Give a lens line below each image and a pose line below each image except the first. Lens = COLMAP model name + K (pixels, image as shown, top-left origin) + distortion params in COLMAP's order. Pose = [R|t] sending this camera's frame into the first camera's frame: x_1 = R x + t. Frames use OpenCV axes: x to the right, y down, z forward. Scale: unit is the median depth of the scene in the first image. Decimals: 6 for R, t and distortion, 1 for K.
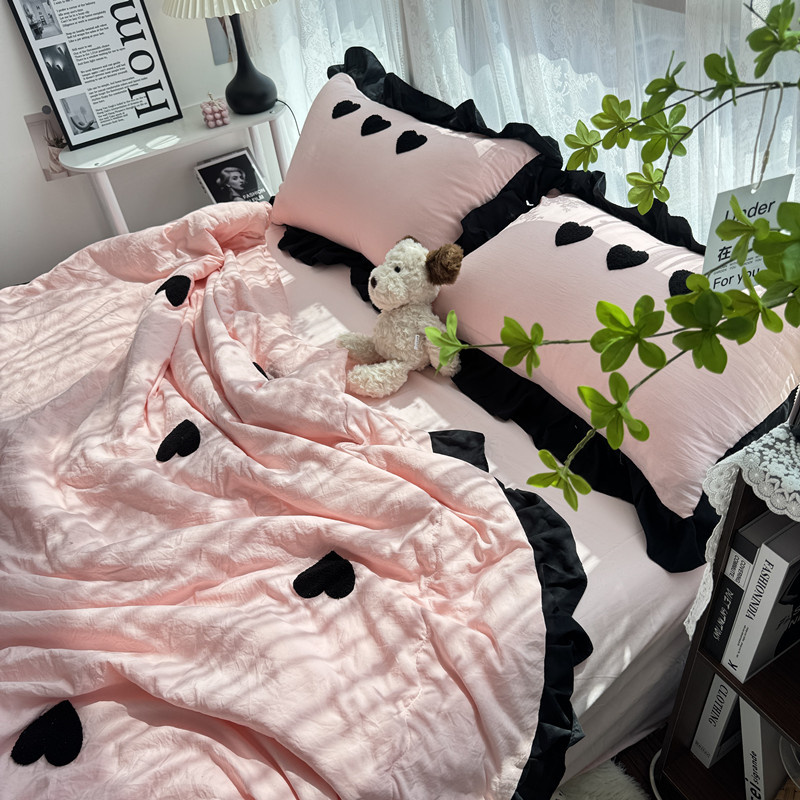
lens RADIAL K [[754.7, 0, 400.4], [0, 754.7, 406.5], [0, 0, 1]] dist [0.013348, 0.000000]
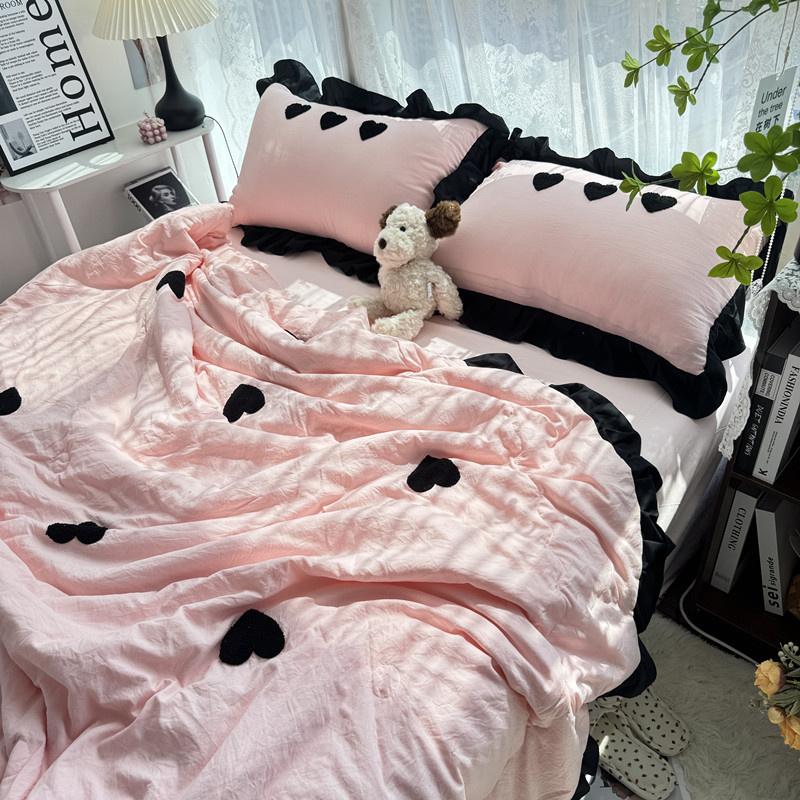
lens RADIAL K [[754.7, 0, 396.6], [0, 754.7, 405.7], [0, 0, 1]] dist [0.013348, 0.000000]
pose [[0.961475, -0.155244, 0.226858, -0.303759], [0.168667, 0.984824, -0.040909, 0.123471], [-0.217065, 0.077597, 0.973068, -0.090461]]
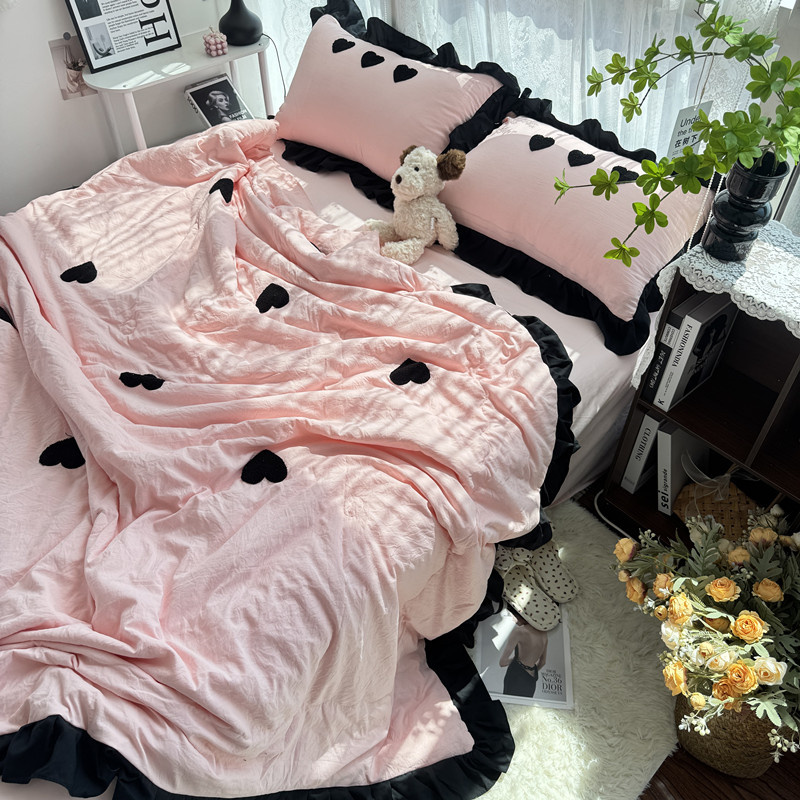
lens RADIAL K [[754.7, 0, 390.8], [0, 754.7, 406.2], [0, 0, 1]] dist [0.013348, 0.000000]
pose [[0.980297, -0.059932, 0.188218, -0.326070], [0.044003, 0.995175, 0.087699, 0.123083], [-0.192566, -0.077689, 0.978204, -0.370022]]
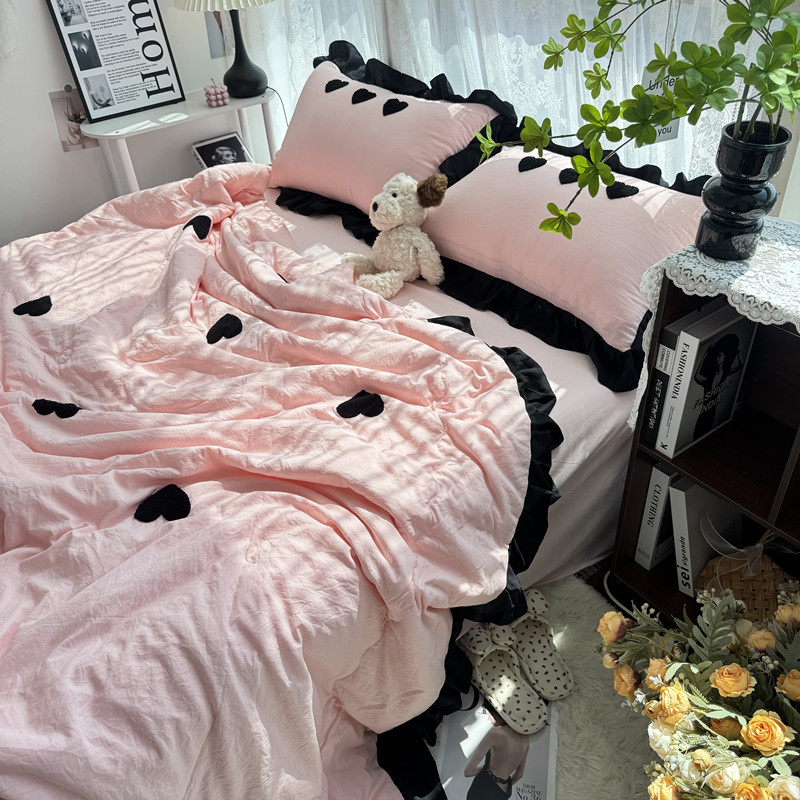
lens RADIAL K [[754.7, 0, 398.1], [0, 754.7, 407.8], [0, 0, 1]] dist [0.013348, 0.000000]
pose [[0.995298, -0.019040, 0.094965, -0.120165], [0.024374, 0.998171, -0.055328, 0.233999], [-0.093738, 0.057383, 0.993942, -0.227294]]
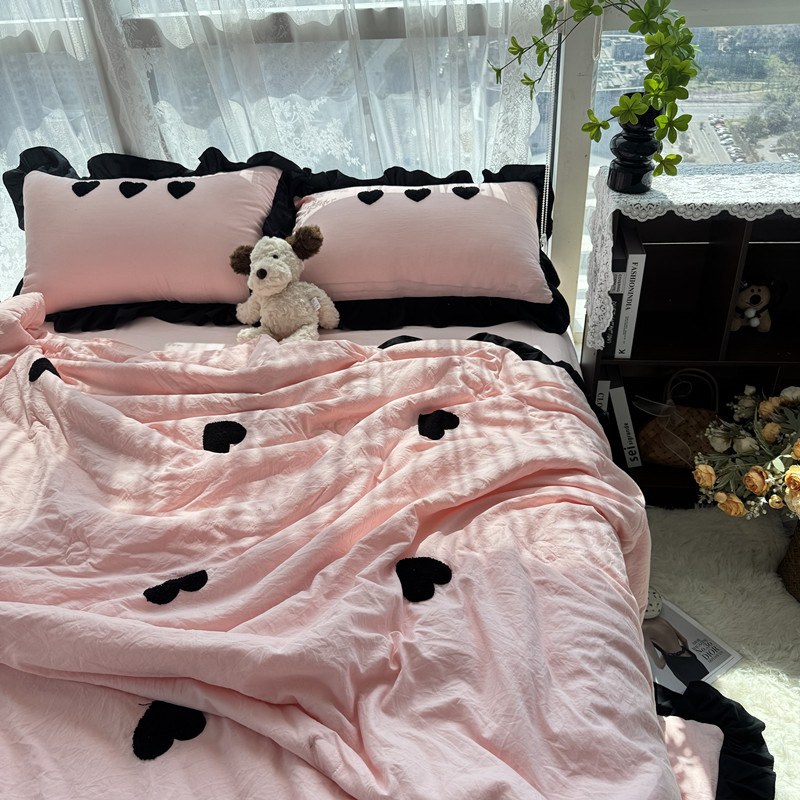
lens RADIAL K [[754.7, 0, 392.6], [0, 754.7, 406.5], [0, 0, 1]] dist [0.013348, 0.000000]
pose [[0.630705, -0.381086, 0.676006, -0.795675], [0.503607, 0.863764, 0.017072, 0.105750], [-0.590416, 0.329674, 0.736699, 0.040019]]
